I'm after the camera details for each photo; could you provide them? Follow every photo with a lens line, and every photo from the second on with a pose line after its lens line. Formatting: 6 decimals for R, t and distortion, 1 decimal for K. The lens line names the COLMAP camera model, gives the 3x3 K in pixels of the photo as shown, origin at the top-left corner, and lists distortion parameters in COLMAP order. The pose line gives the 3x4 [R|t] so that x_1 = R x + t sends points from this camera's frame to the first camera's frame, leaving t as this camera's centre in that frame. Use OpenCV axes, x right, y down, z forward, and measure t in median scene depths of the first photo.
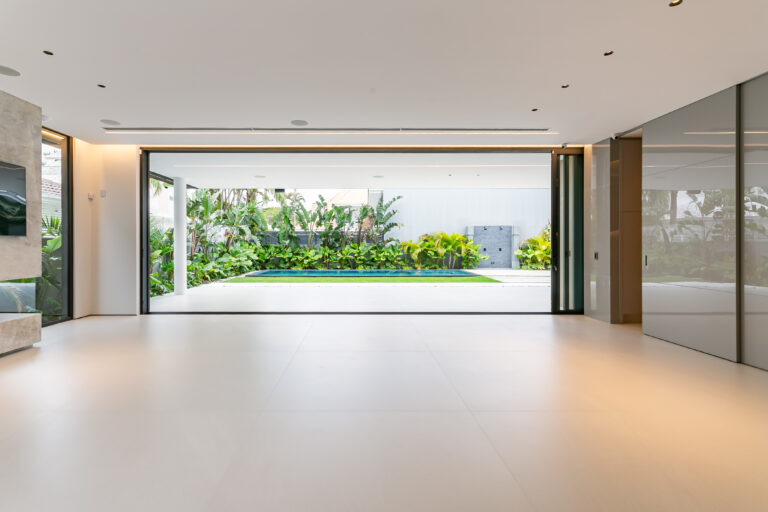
lens RADIAL K [[364.7, 0, 379.3], [0, 364.7, 246.2], [0, 0, 1]] dist [-0.000399, -0.000061]
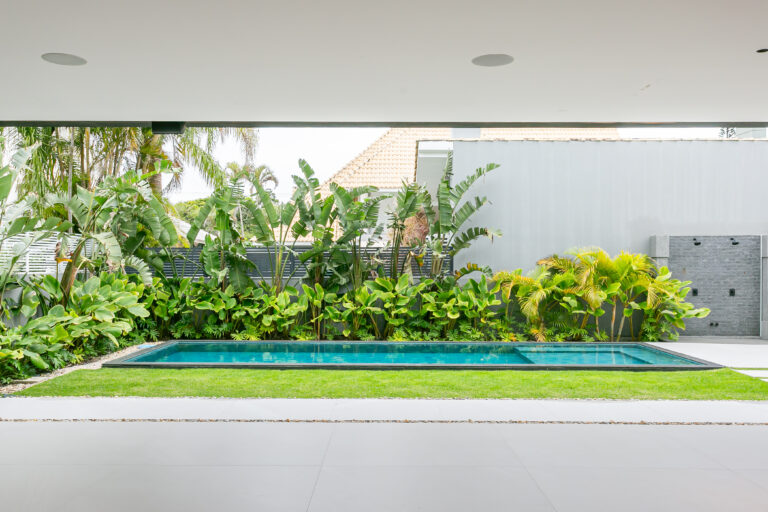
lens RADIAL K [[631.5, 0, 384.0], [0, 631.5, 256.0], [0, 0, 1]] dist [-0.000269, 0.000110]
pose [[0.998802, 0.004998, -0.048682, -0.033494], [-0.005993, 0.999776, -0.020303, -0.016685], [0.048570, 0.020570, 0.998608, 0.278974]]
